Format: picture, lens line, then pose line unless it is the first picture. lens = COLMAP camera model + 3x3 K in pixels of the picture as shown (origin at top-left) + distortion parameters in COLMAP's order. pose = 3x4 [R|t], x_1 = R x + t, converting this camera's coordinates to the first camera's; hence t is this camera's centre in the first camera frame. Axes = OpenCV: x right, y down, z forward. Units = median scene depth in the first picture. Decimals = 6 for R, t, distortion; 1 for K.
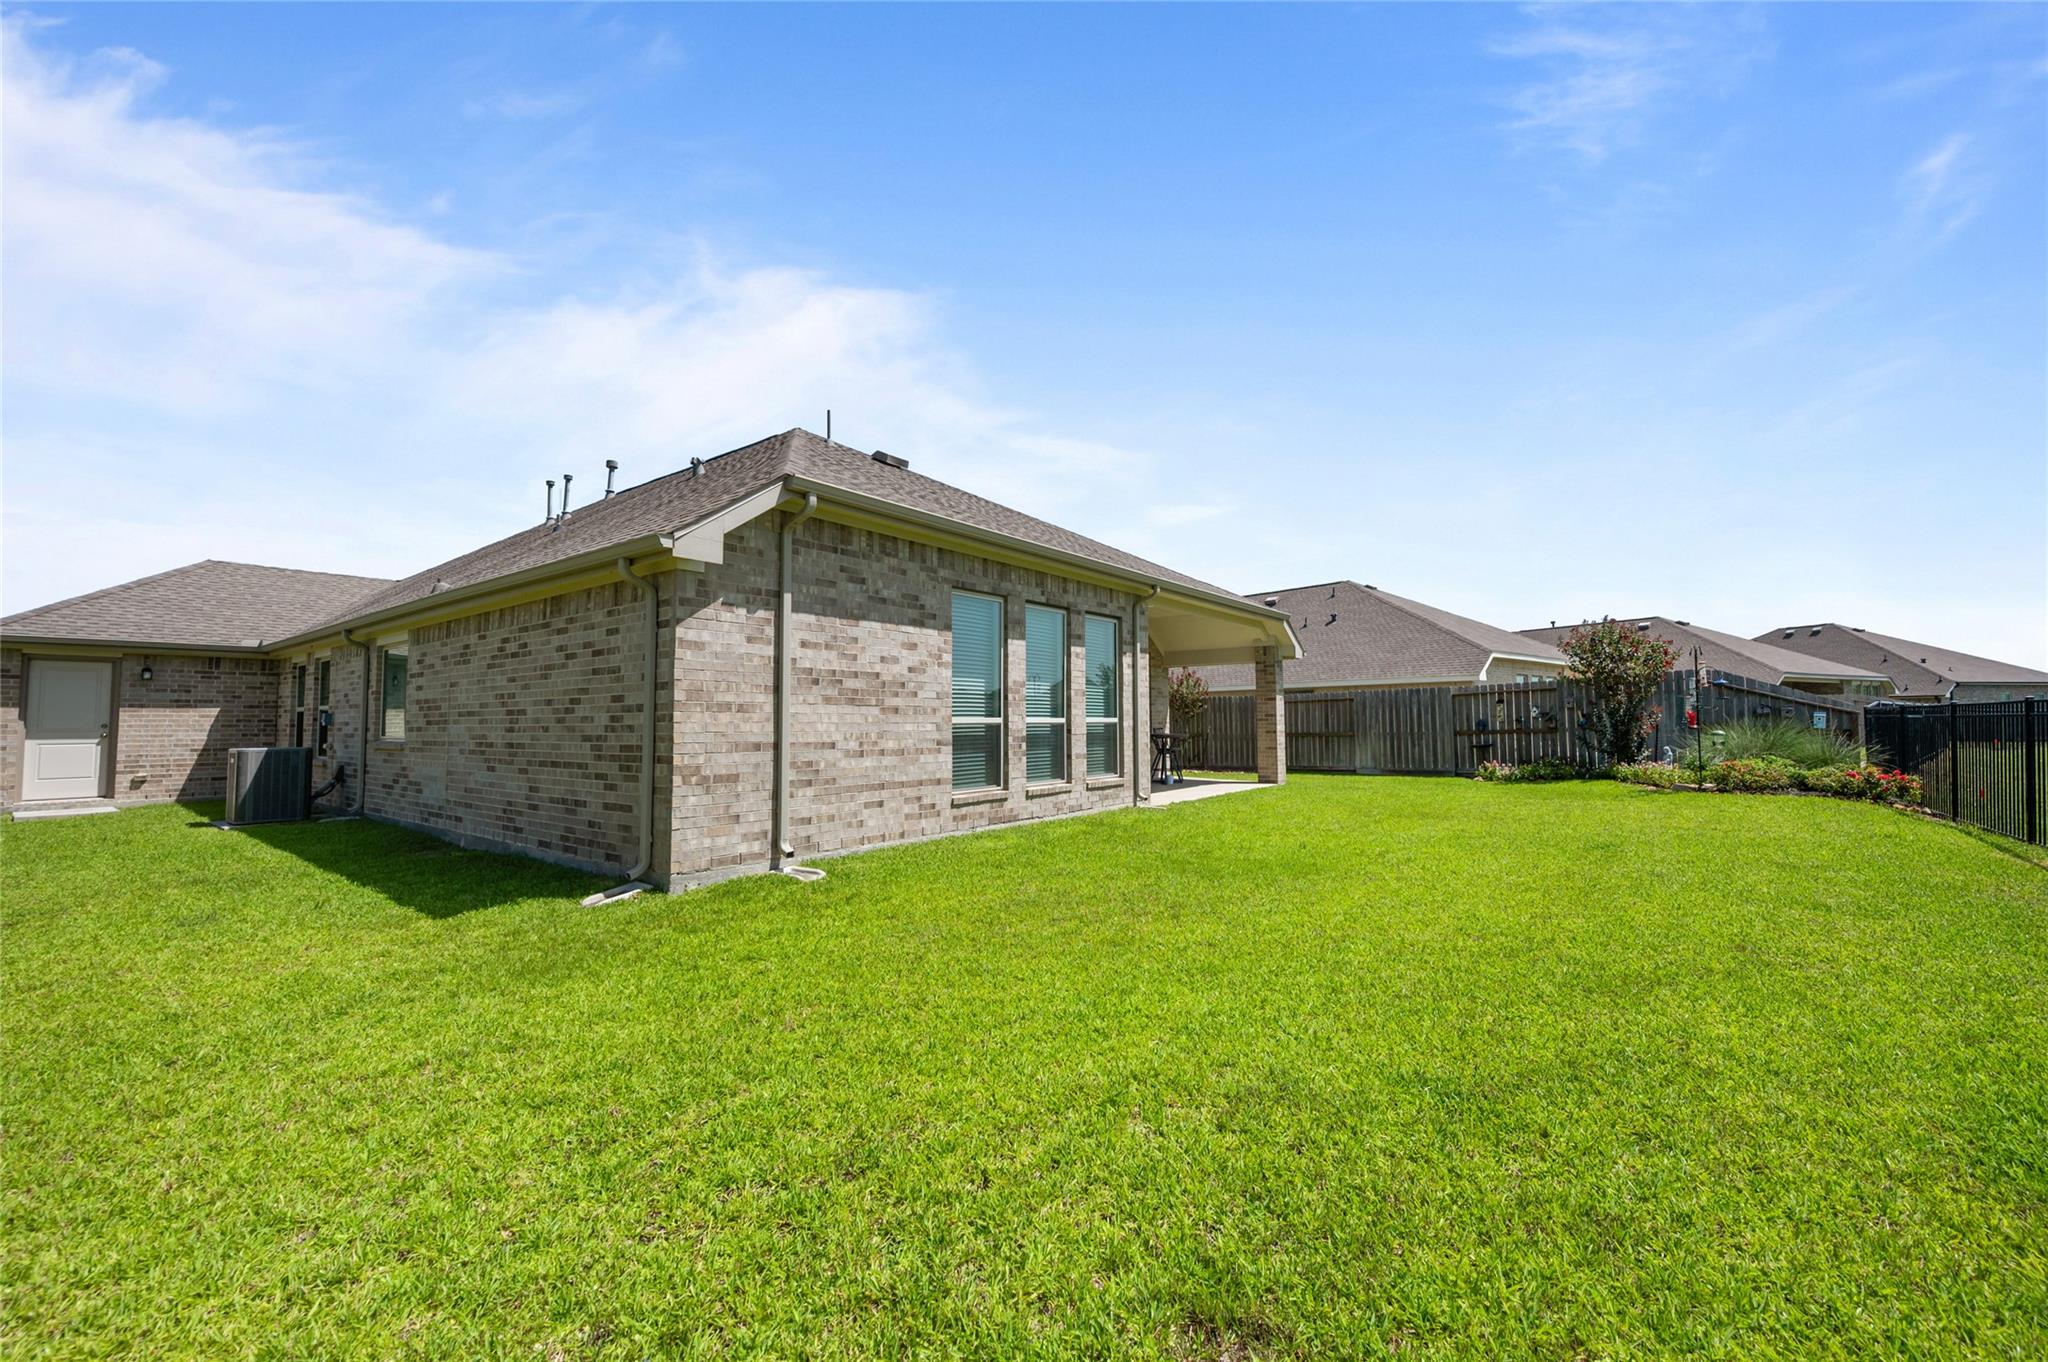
lens RADIAL K [[819.1, 0, 1020.6], [0, 819.1, 685.2], [0, 0, 1]] dist [0.003878, 0.000755]
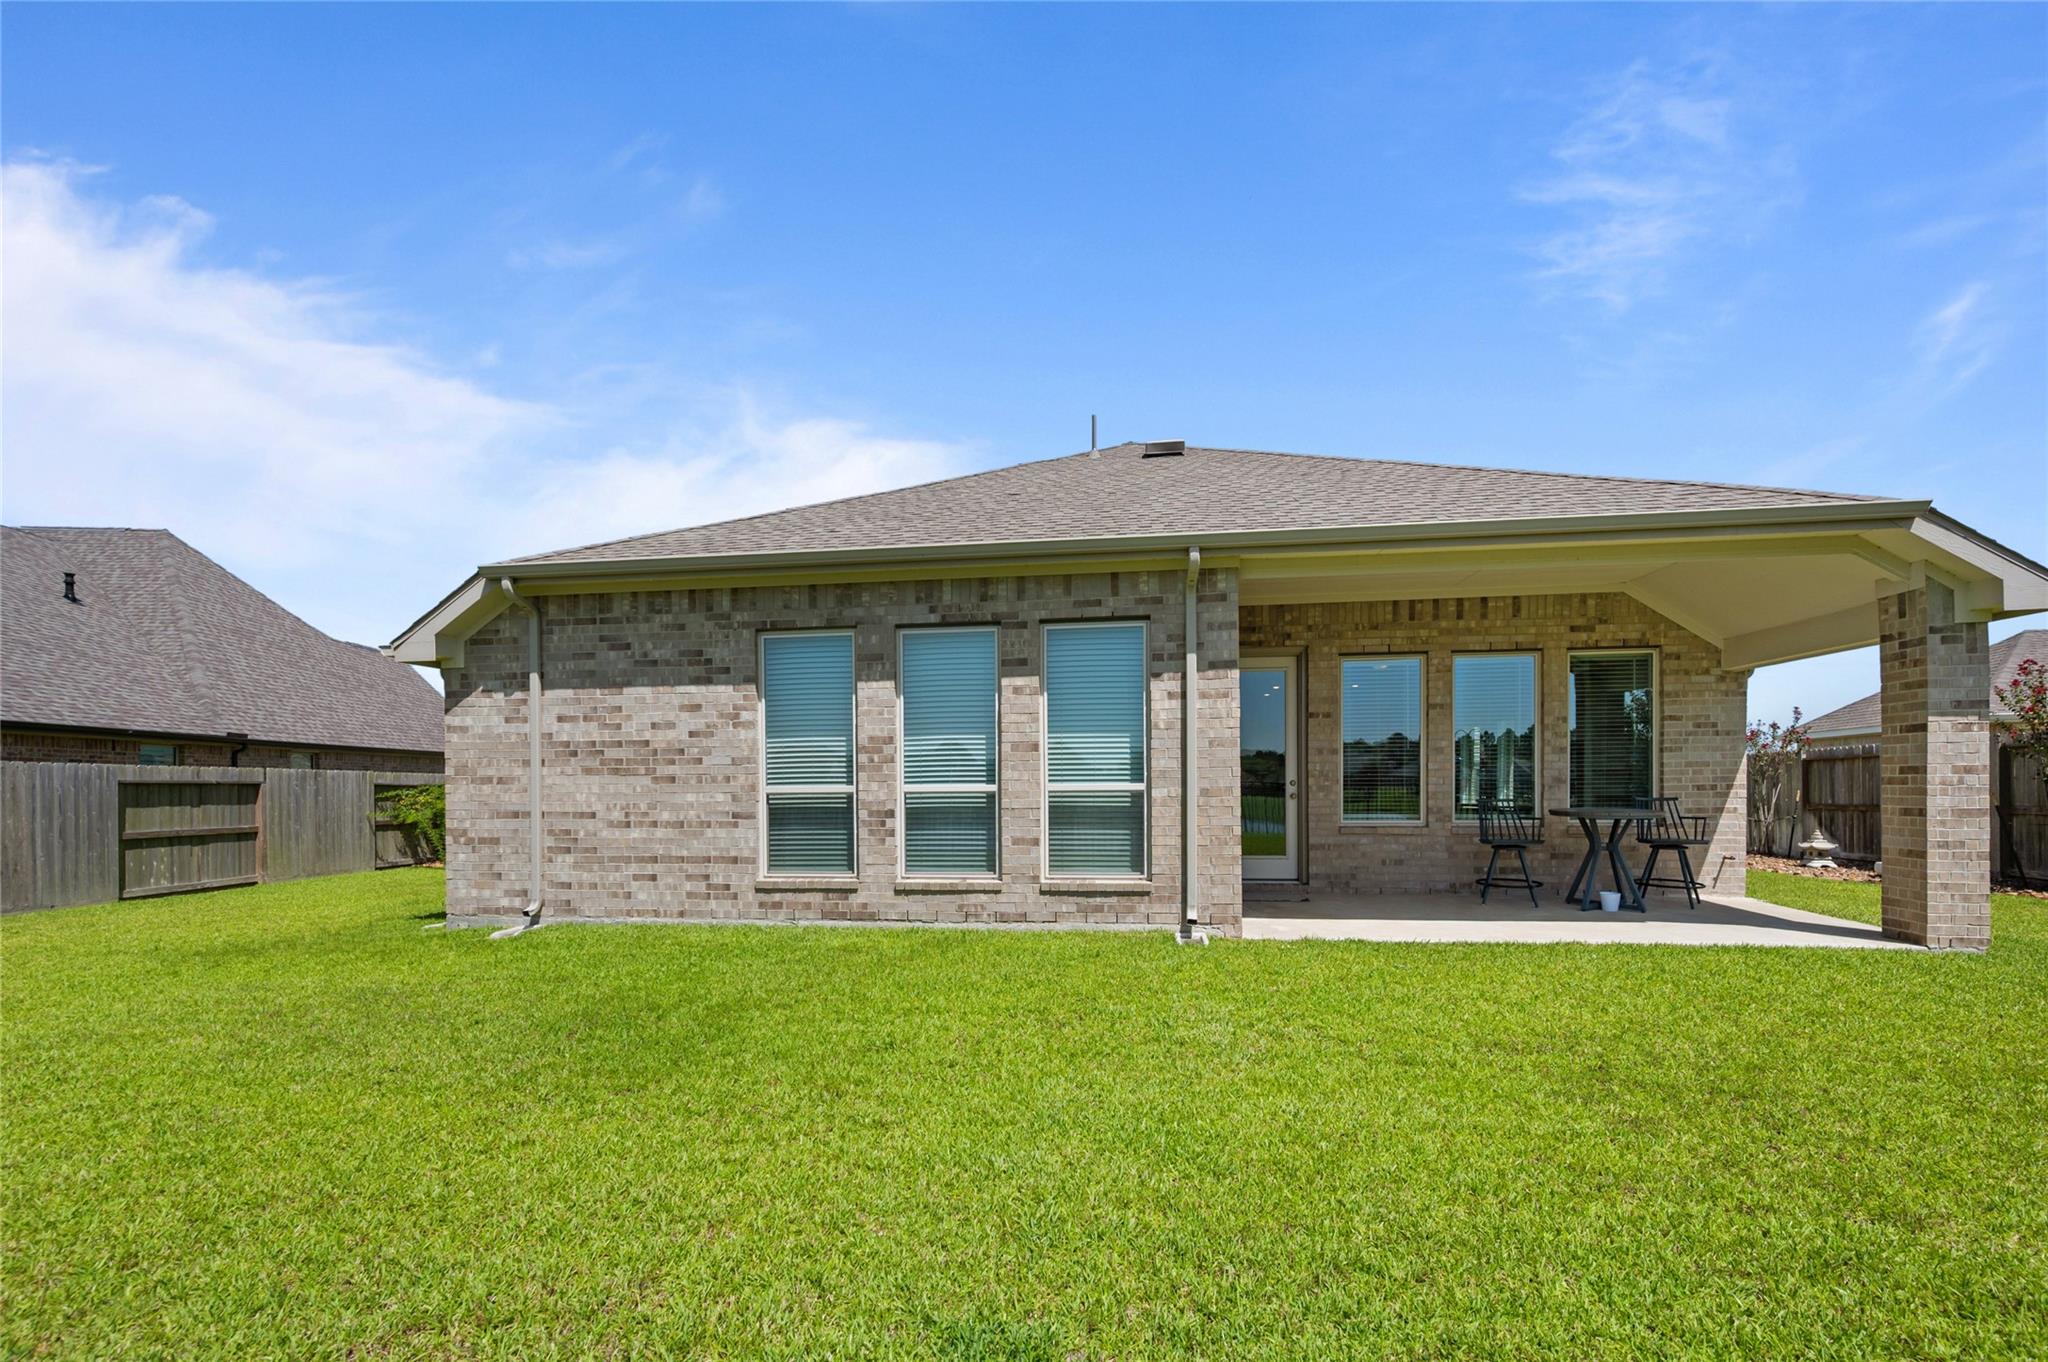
lens RADIAL K [[869.1, 0, 1032.7], [0, 869.1, 799.7], [0, 0, 1]] dist [0.001364, -0.000236]
pose [[0.504153, 0.012136, -0.863529, 0.911982], [0.043505, 0.998275, 0.039429, 0.032750], [0.862518, -0.057446, 0.502756, 0.864053]]
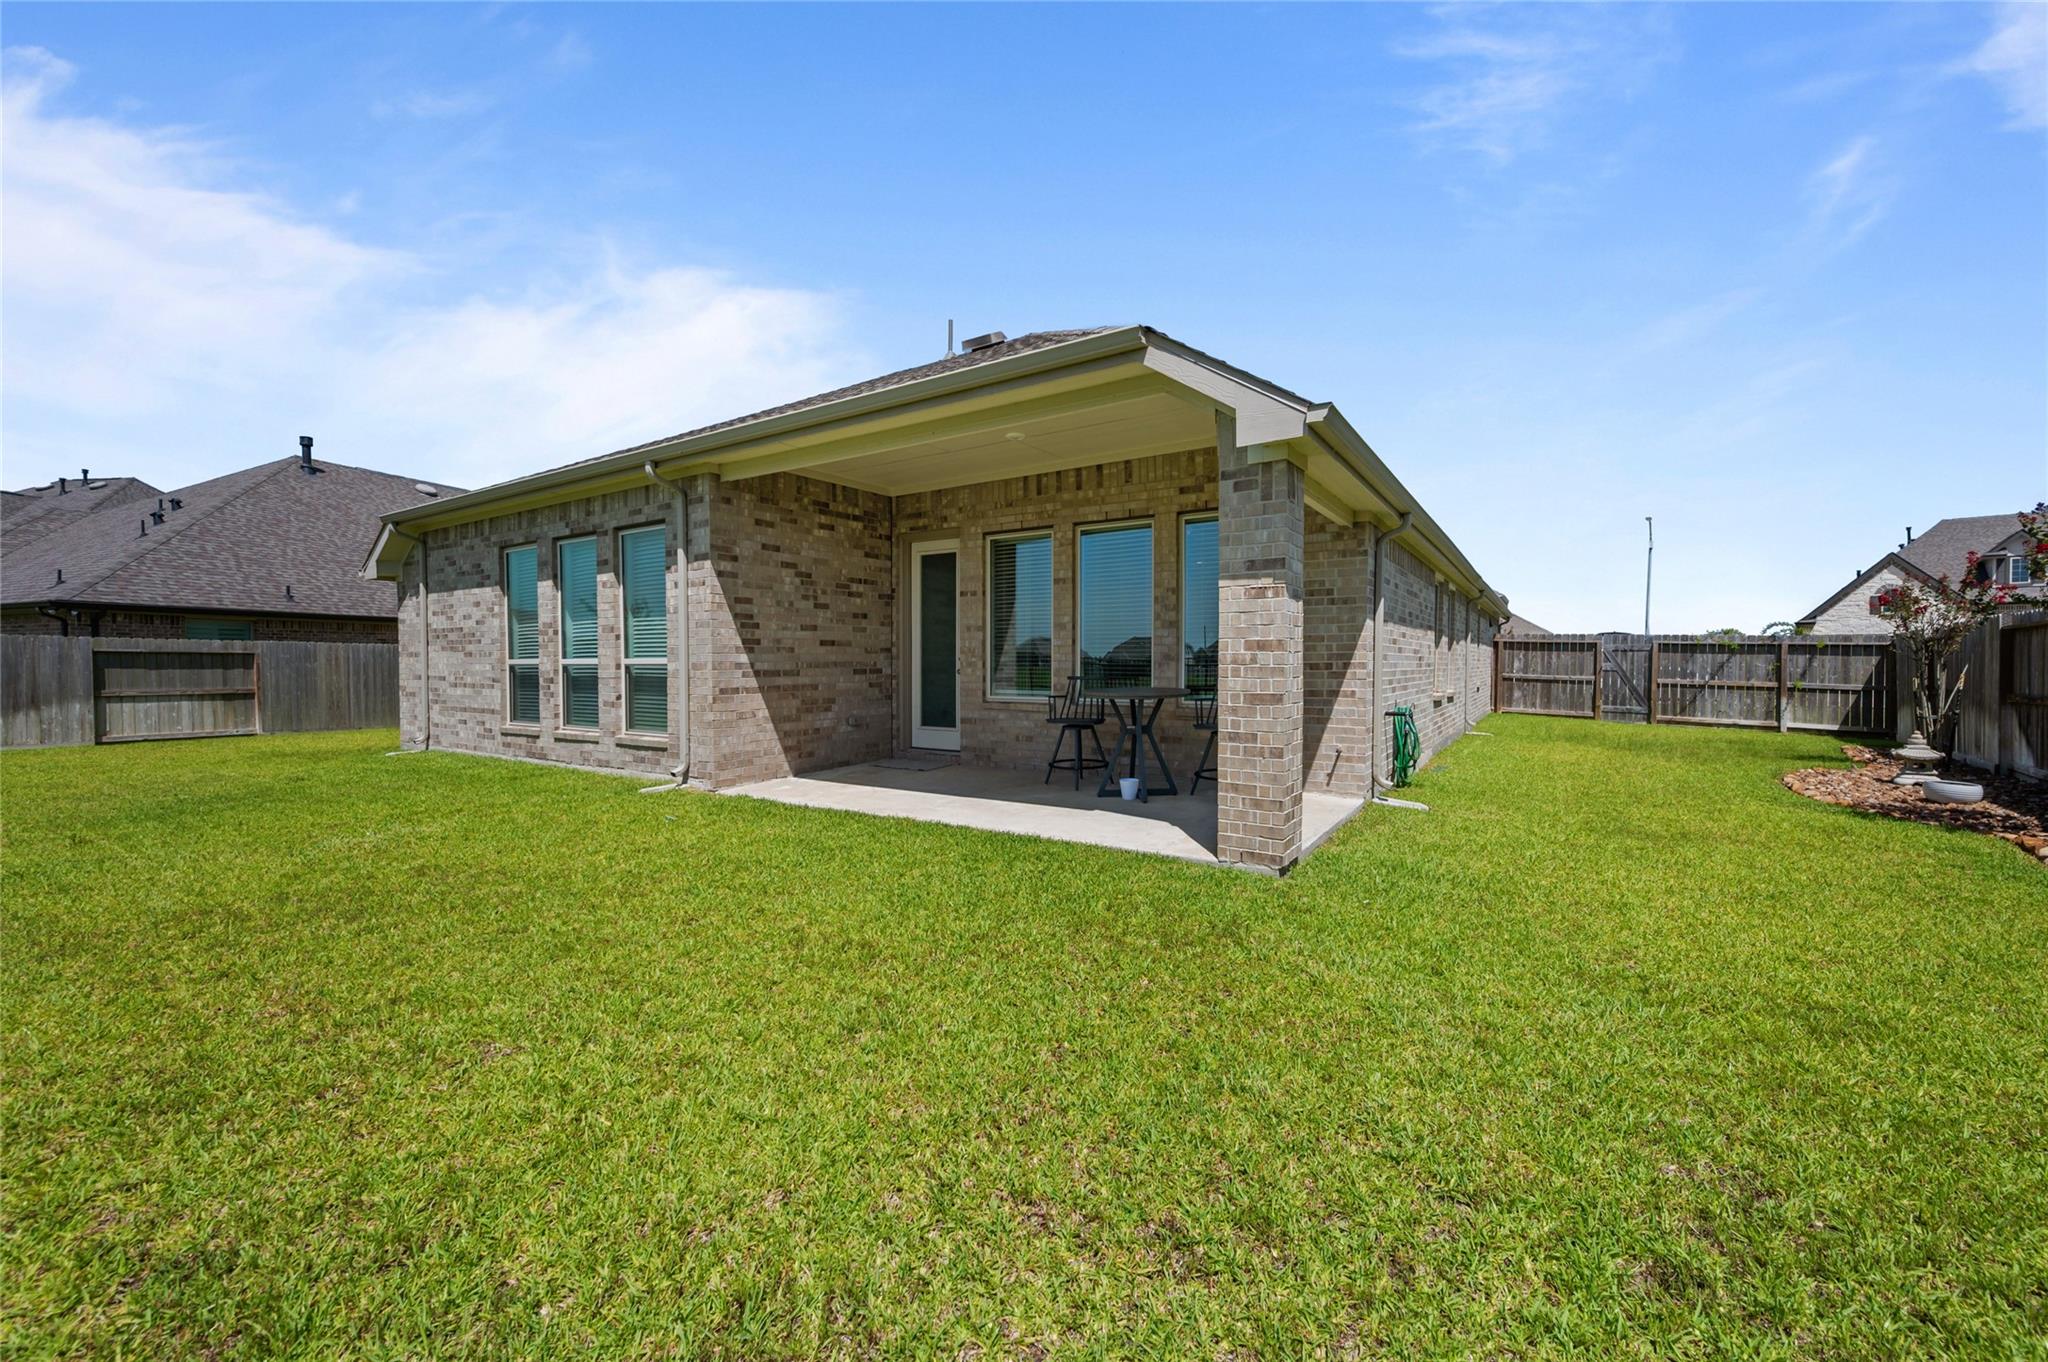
lens RADIAL K [[819.1, 0, 1012.8], [0, 819.1, 689.3], [0, 0, 1]] dist [0.003878, 0.000755]
pose [[0.069565, 0.034746, -0.996972, 1.256719], [0.043934, 0.998317, 0.037859, 0.076560], [0.996609, -0.046435, 0.067922, 1.804053]]
